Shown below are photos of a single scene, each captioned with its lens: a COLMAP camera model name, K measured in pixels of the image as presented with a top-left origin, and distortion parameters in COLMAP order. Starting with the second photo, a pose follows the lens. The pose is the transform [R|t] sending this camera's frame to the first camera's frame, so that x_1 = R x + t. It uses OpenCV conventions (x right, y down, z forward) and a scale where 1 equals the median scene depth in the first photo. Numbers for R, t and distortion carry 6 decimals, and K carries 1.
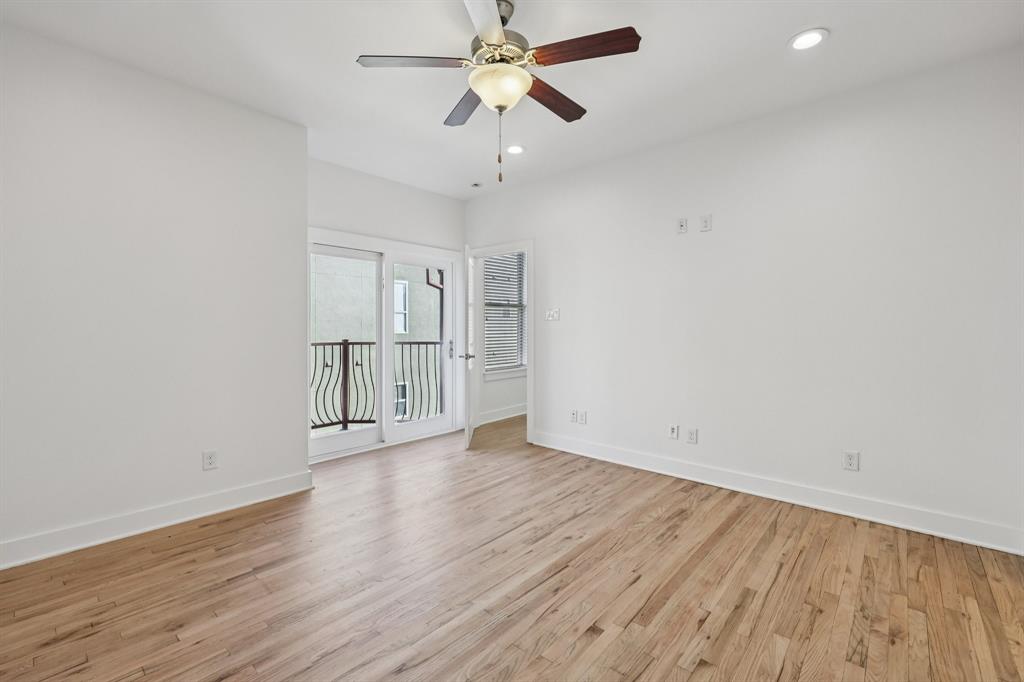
lens RADIAL K [[436.3, 0, 515.0], [0, 436.3, 343.1], [0, 0, 1]] dist [-0.005012, 0.001107]
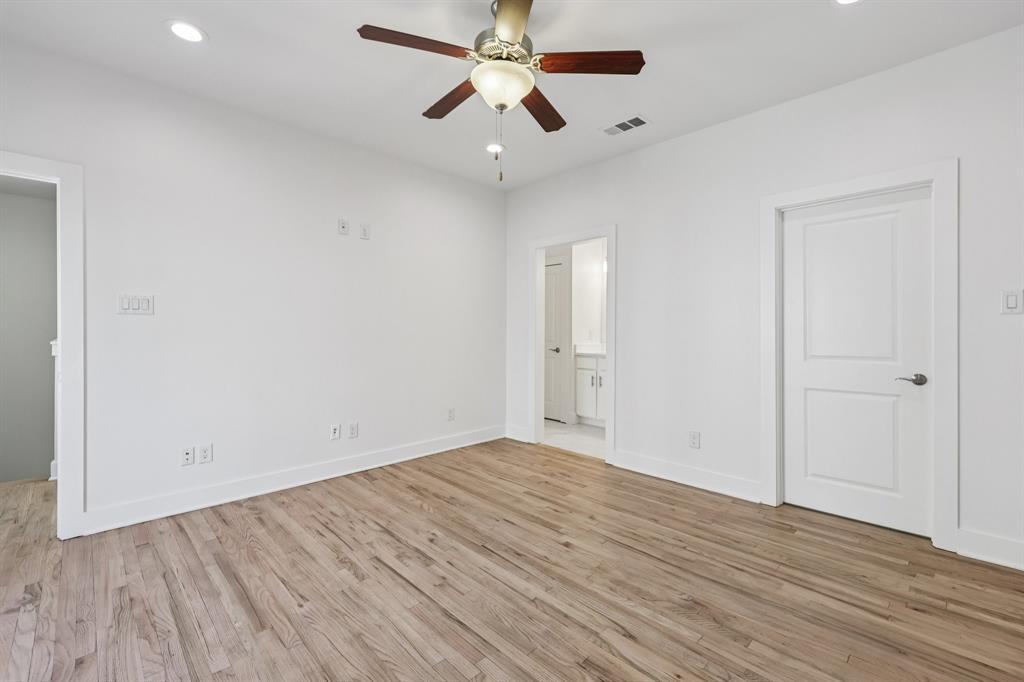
lens RADIAL K [[436.3, 0, 515.7], [0, 436.3, 333.3], [0, 0, 1]] dist [-0.005012, 0.001107]
pose [[0.064367, -0.010156, 0.997875, -0.799453], [0.030439, 0.999503, 0.008209, -0.023211], [-0.997462, 0.029846, 0.064644, 0.692258]]
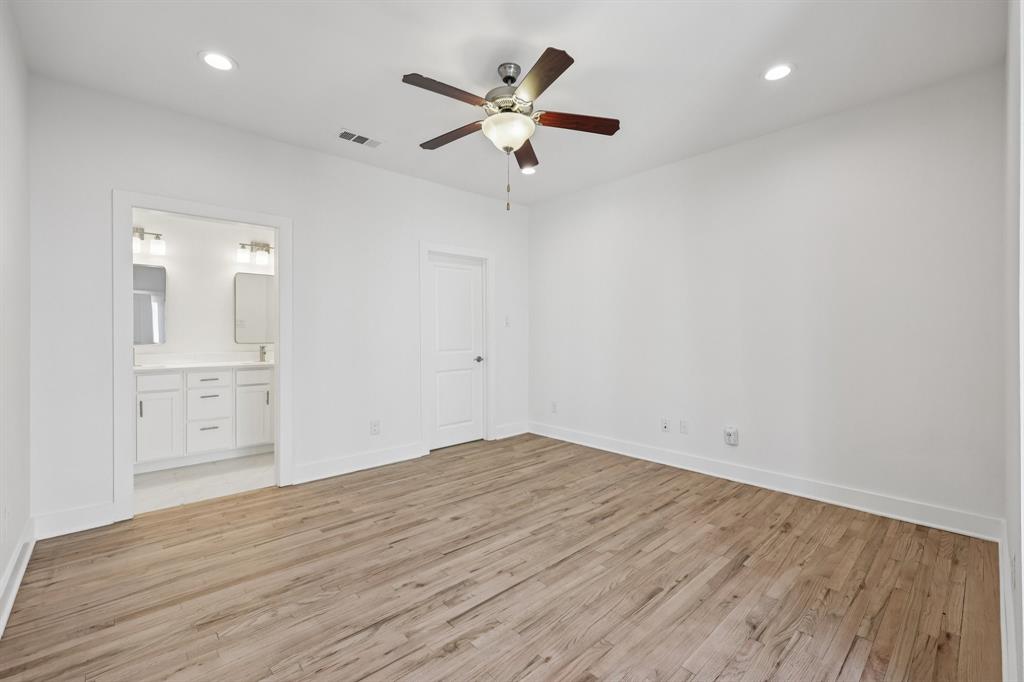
lens RADIAL K [[436.3, 0, 512.9], [0, 436.3, 340.7], [0, 0, 1]] dist [-0.005012, 0.001107]
pose [[-0.994559, 0.000855, 0.104173, -0.132935], [0.006217, 0.998671, 0.051162, -0.058604], [-0.103991, 0.051532, -0.993242, 1.687489]]
